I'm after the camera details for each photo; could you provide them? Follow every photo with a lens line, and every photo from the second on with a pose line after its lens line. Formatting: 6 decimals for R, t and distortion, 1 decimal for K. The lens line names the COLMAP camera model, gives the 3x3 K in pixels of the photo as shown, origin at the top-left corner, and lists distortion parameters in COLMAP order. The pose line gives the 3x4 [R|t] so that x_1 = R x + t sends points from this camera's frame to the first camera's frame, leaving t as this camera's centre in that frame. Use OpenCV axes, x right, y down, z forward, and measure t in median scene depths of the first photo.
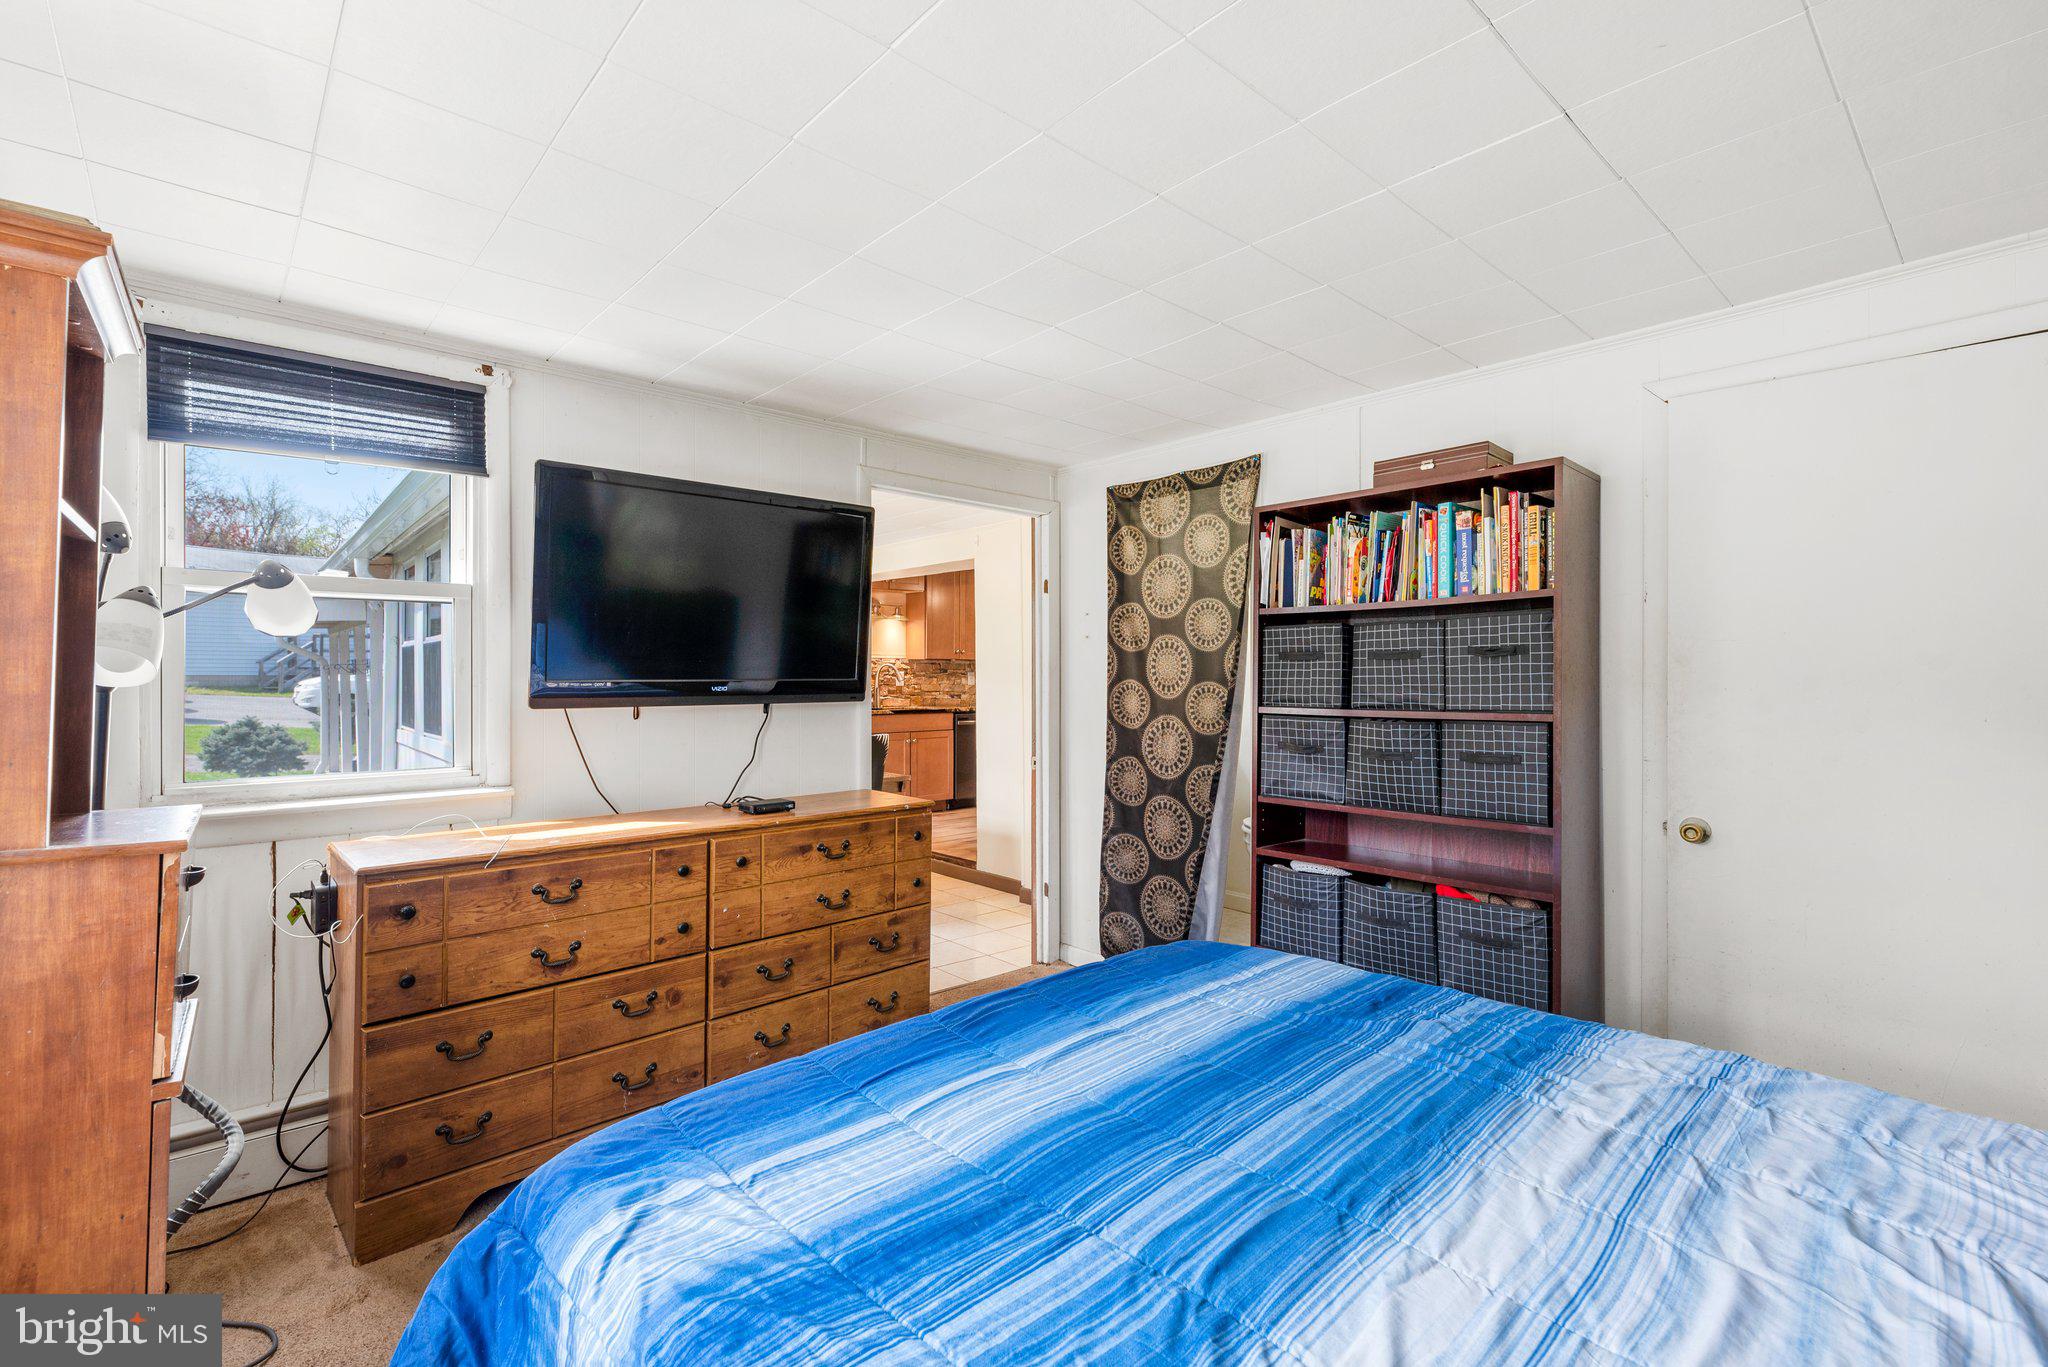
lens RADIAL K [[904.7, 0, 1022.5], [0, 904.7, 676.9], [0, 0, 1]] dist [0.000951, -0.000585]
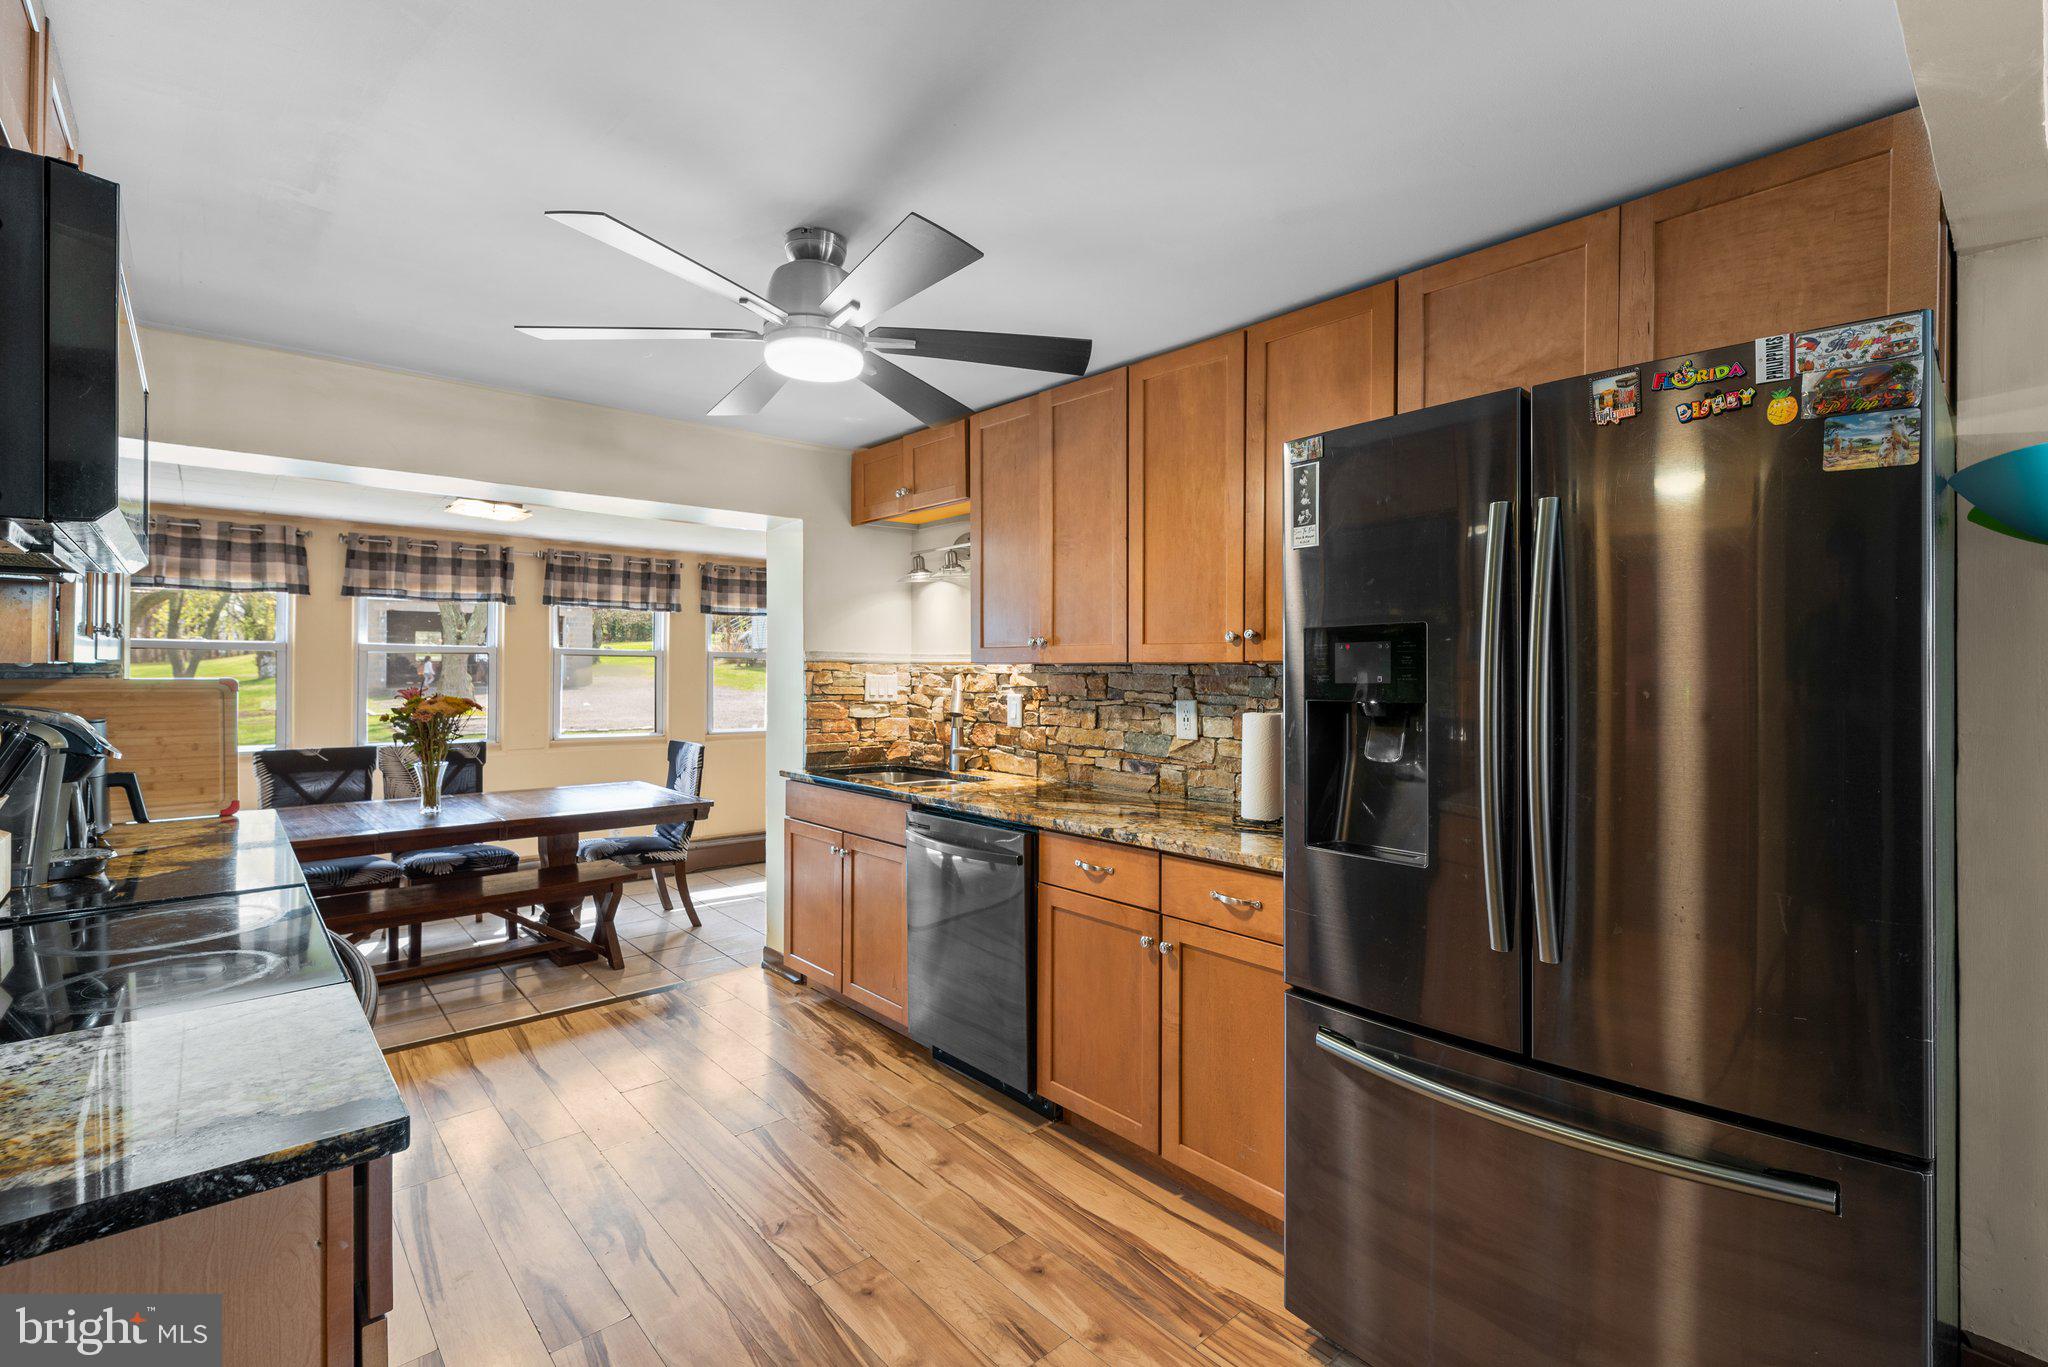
lens RADIAL K [[904.7, 0, 1022.5], [0, 904.7, 676.9], [0, 0, 1]] dist [0.000951, -0.000585]
pose [[0.001905, 0.004843, -0.999986, 0.291707], [-0.008143, 0.999955, 0.004828, -0.015725], [0.999965, 0.008133, 0.001944, 1.001925]]
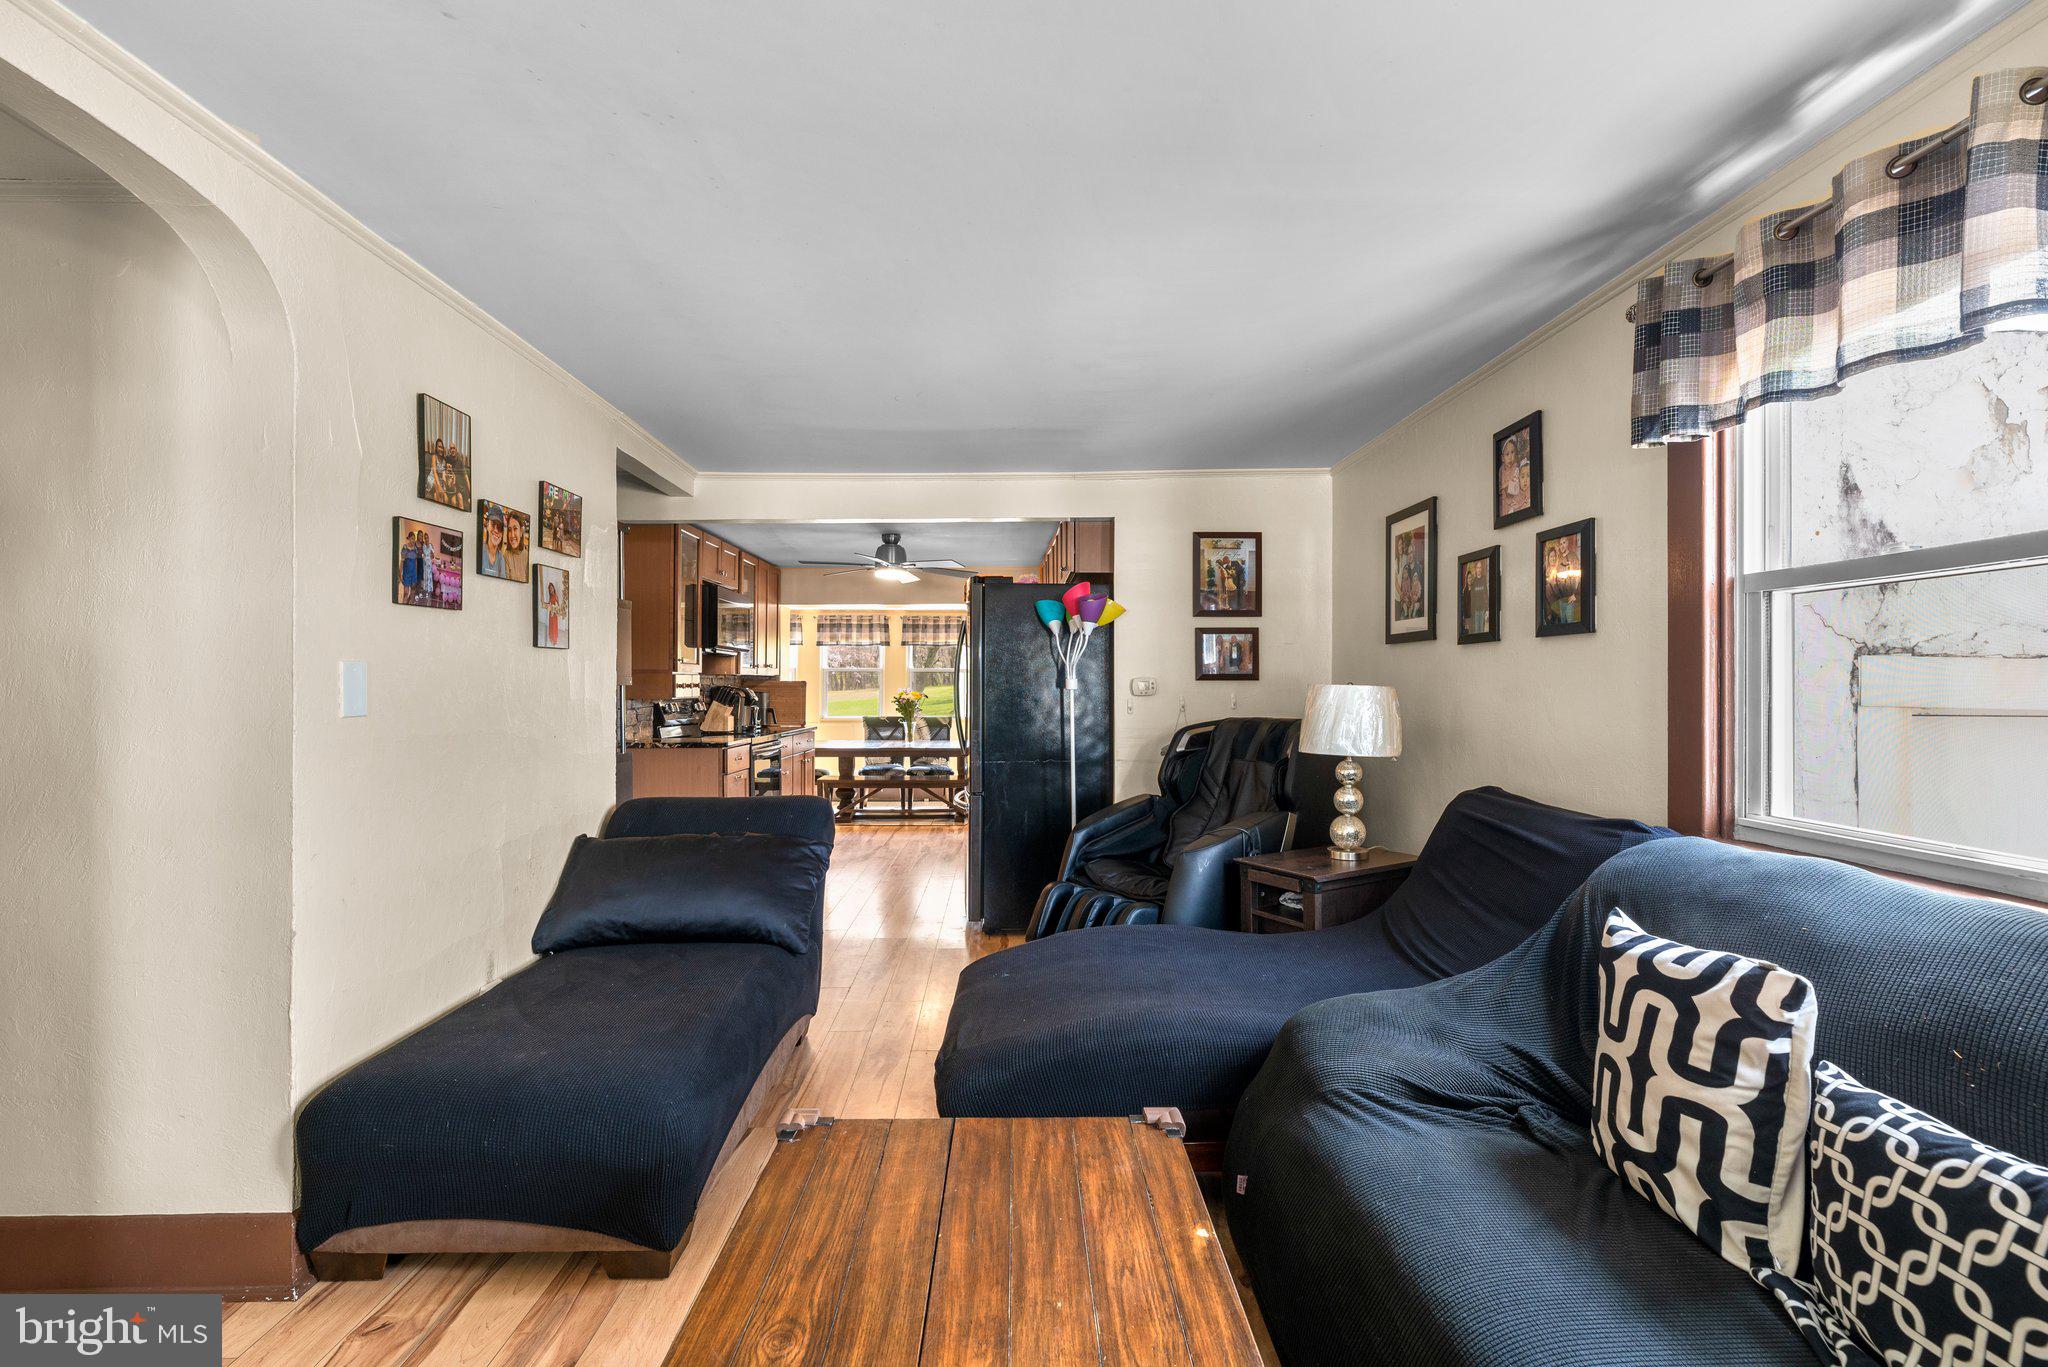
lens RADIAL K [[888.4, 0, 1025.1], [0, 888.4, 690.0], [0, 0, 1]] dist [0.000620, -0.000099]
pose [[-0.645226, 0.002505, -0.763988, 0.531815], [-0.001673, 0.999988, 0.004692, -0.007105], [0.763990, 0.004306, -0.645214, 1.491323]]
